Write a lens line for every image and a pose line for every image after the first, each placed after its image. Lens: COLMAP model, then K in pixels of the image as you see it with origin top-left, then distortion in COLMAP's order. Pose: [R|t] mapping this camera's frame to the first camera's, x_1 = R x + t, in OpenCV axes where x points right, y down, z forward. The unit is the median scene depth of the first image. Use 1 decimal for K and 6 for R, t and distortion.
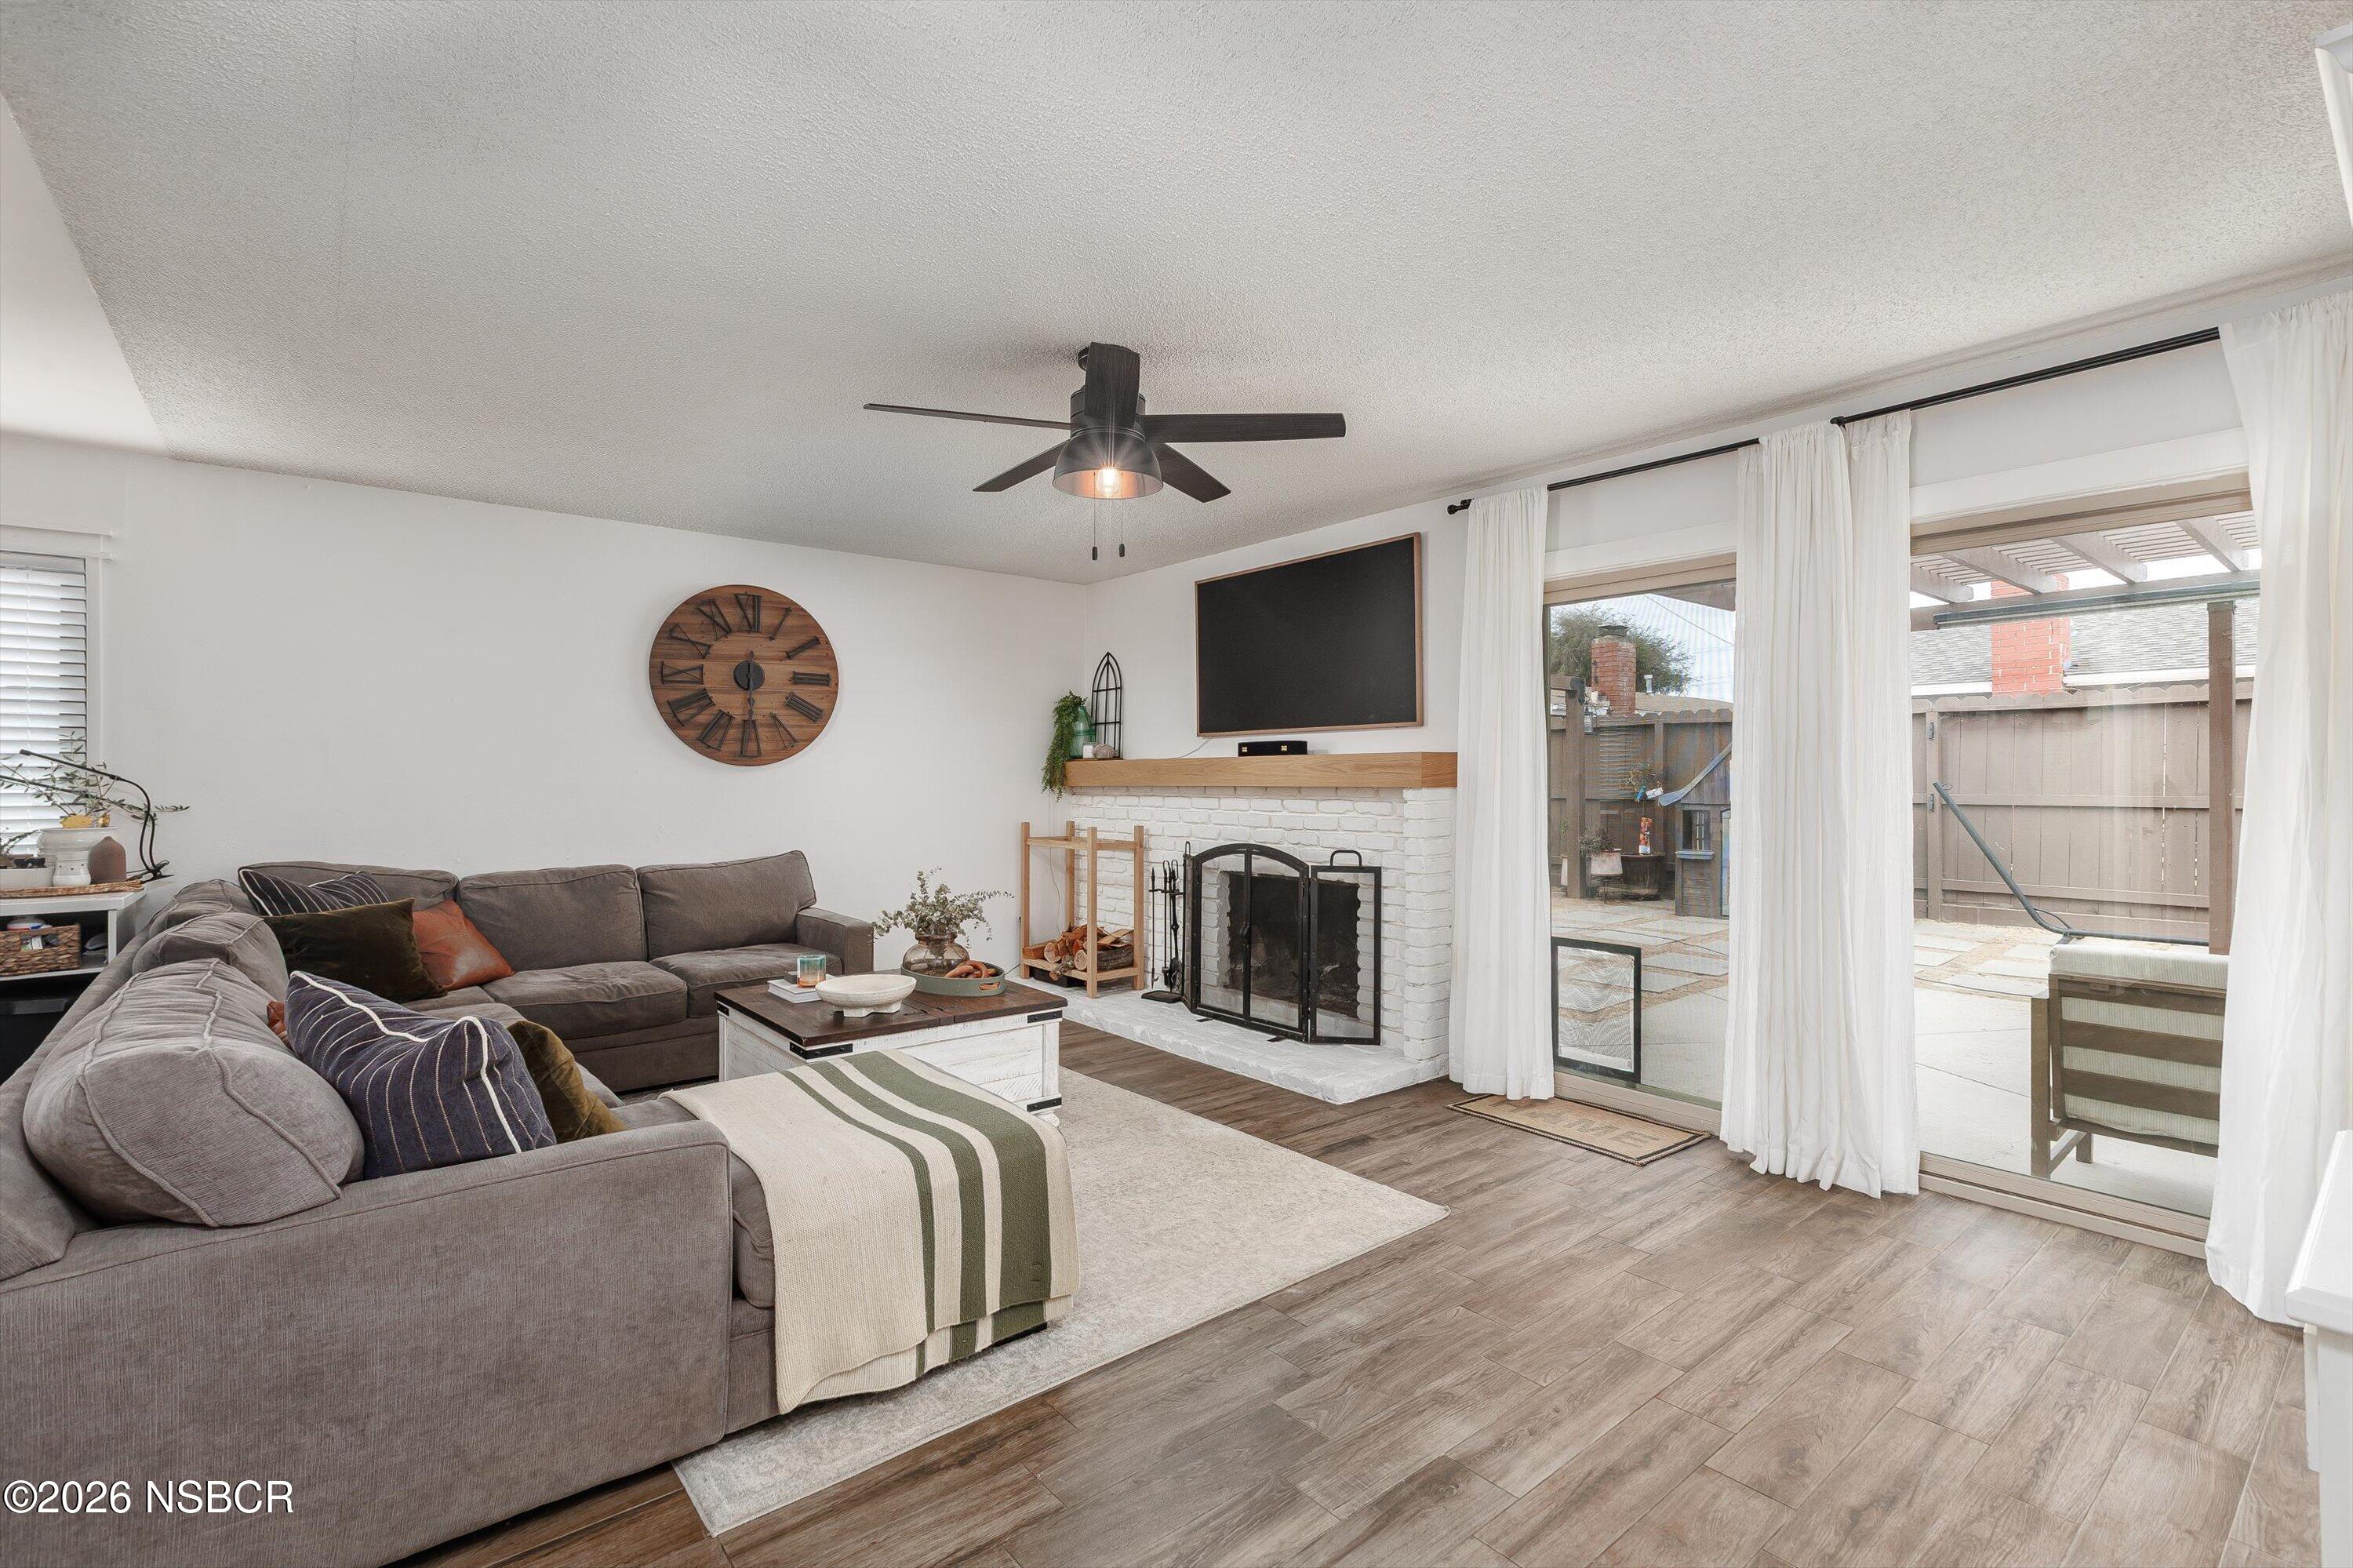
lens RADIAL K [[1055.8, 0, 1177.0], [0, 1055.8, 786.0], [0, 0, 1]] dist [0.001960, 0.000194]
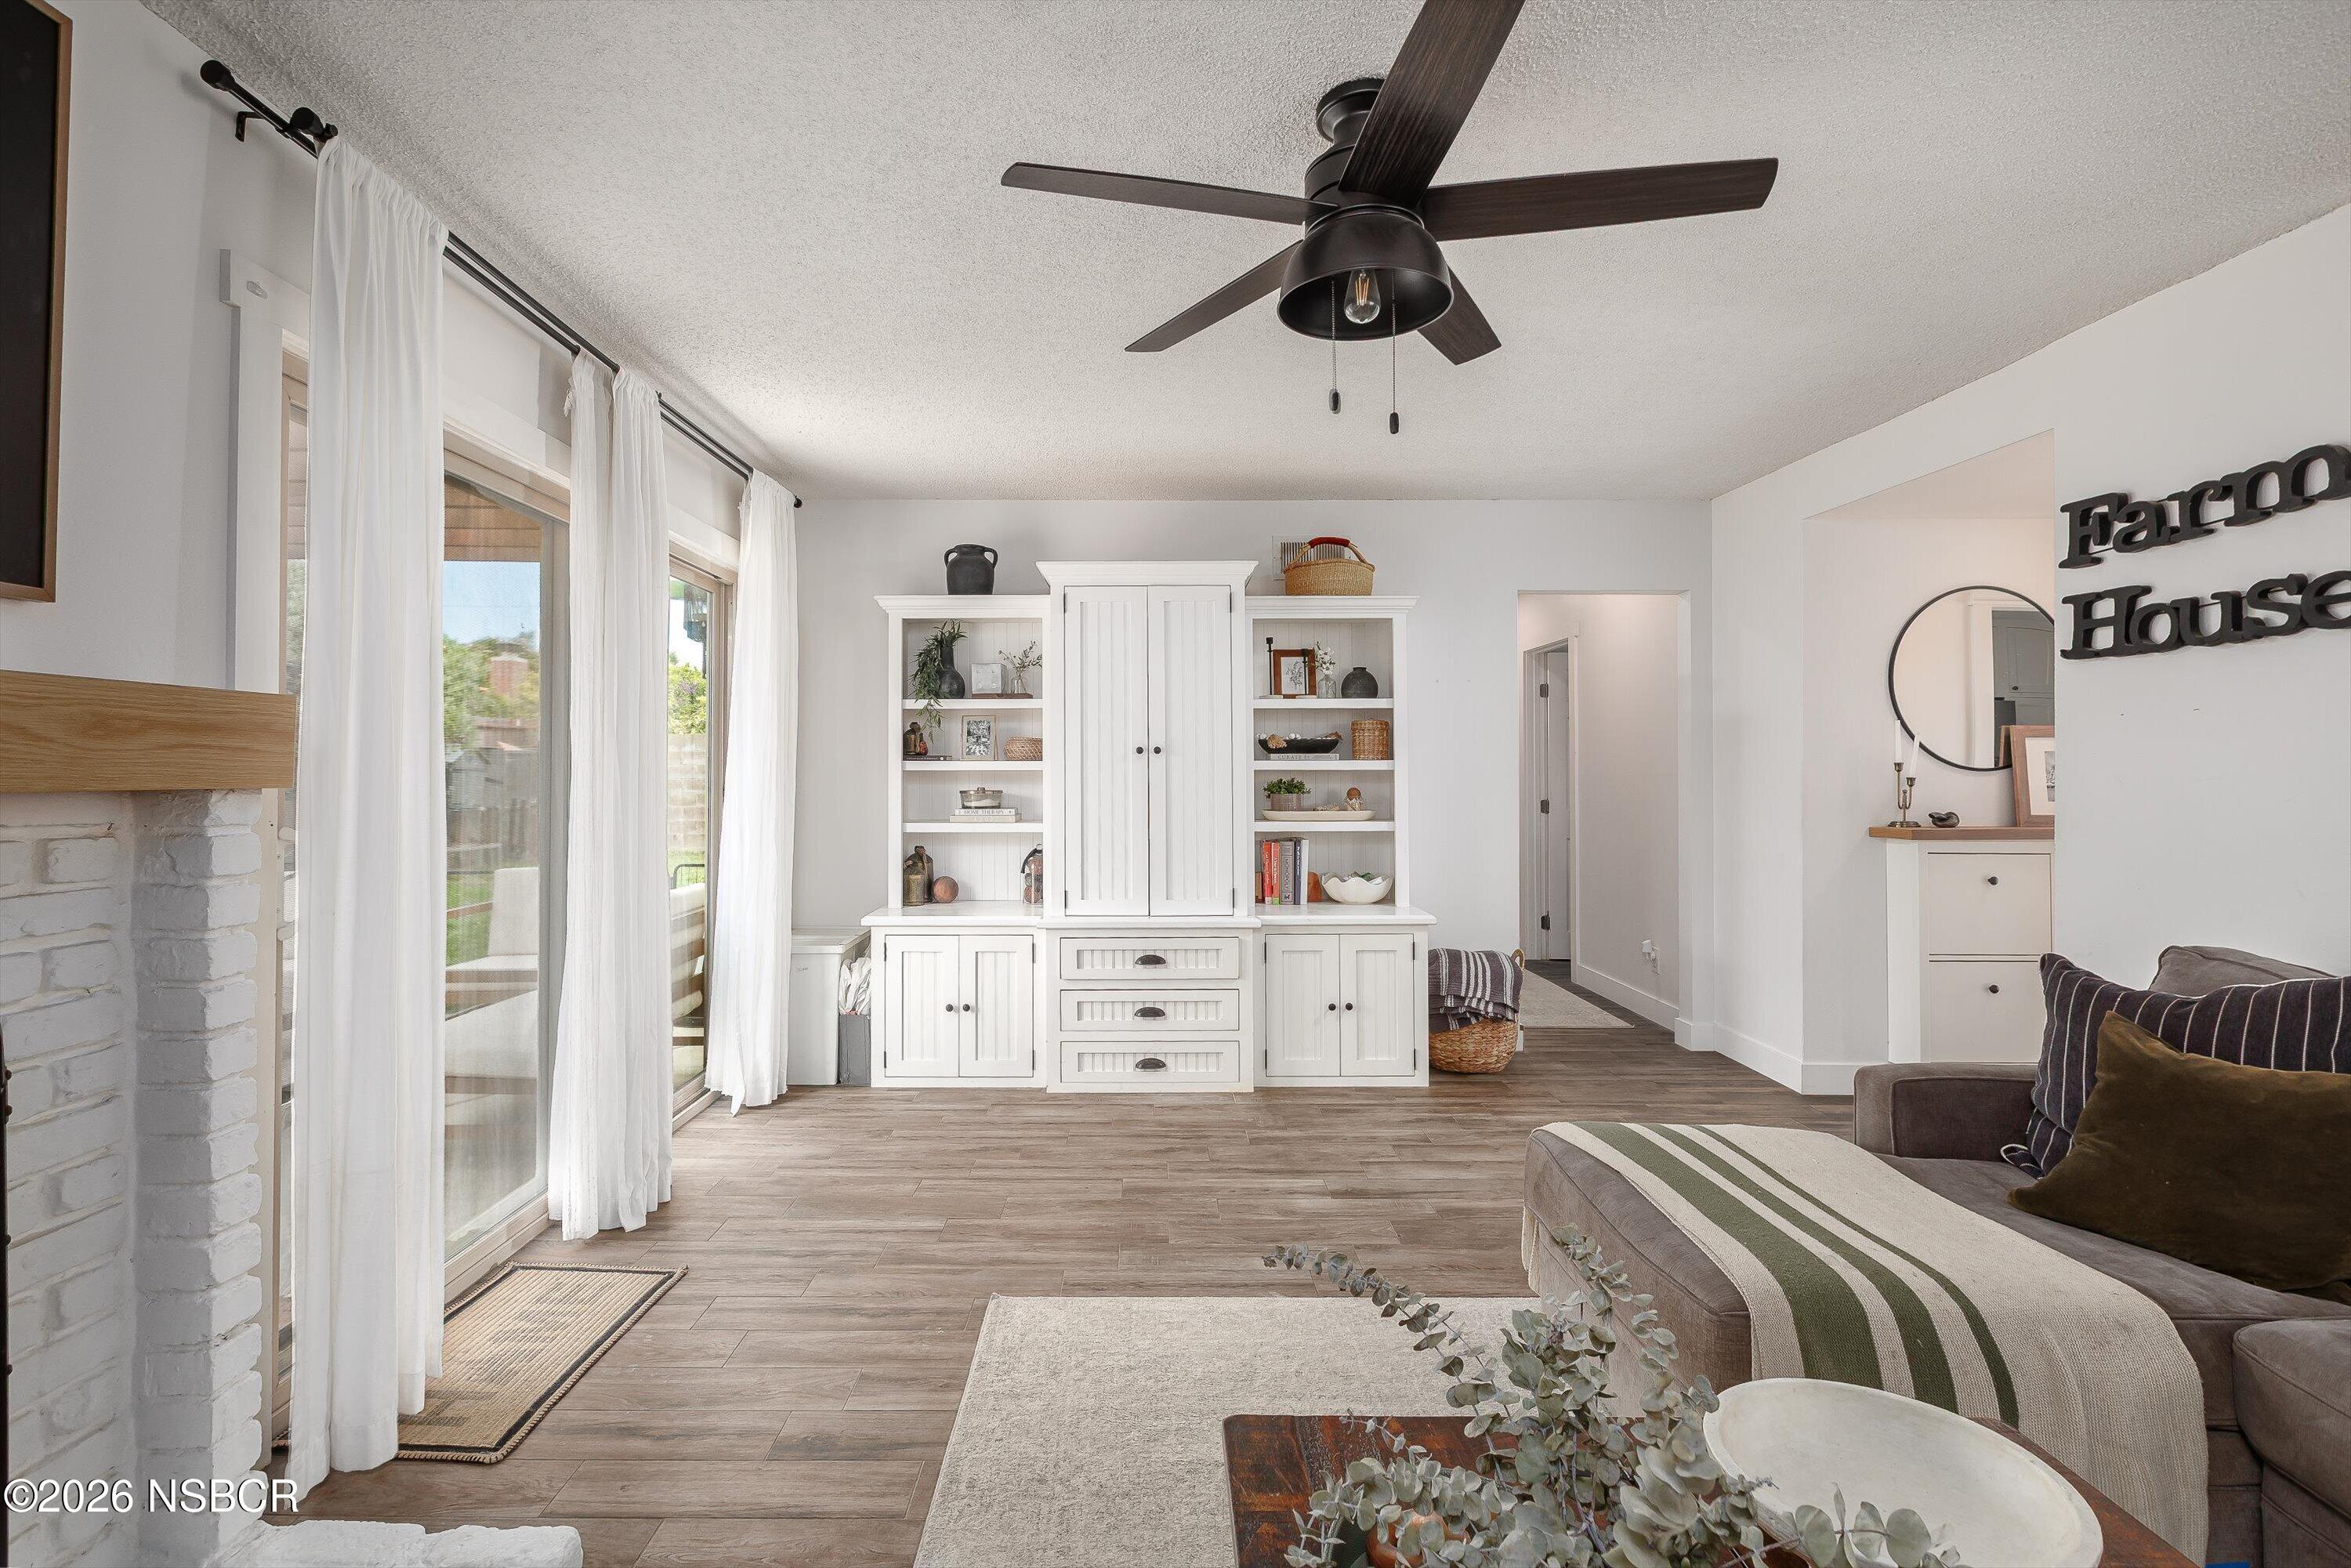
lens RADIAL K [[1054.8, 0, 1168.1], [0, 1054.8, 769.7], [0, 0, 1]] dist [0.001960, 0.000194]
pose [[-0.769197, 0.003924, 0.638999, -0.527186], [0.005971, 0.999982, 0.001046, -0.012788], [-0.638983, 0.004620, -0.769207, 2.181878]]
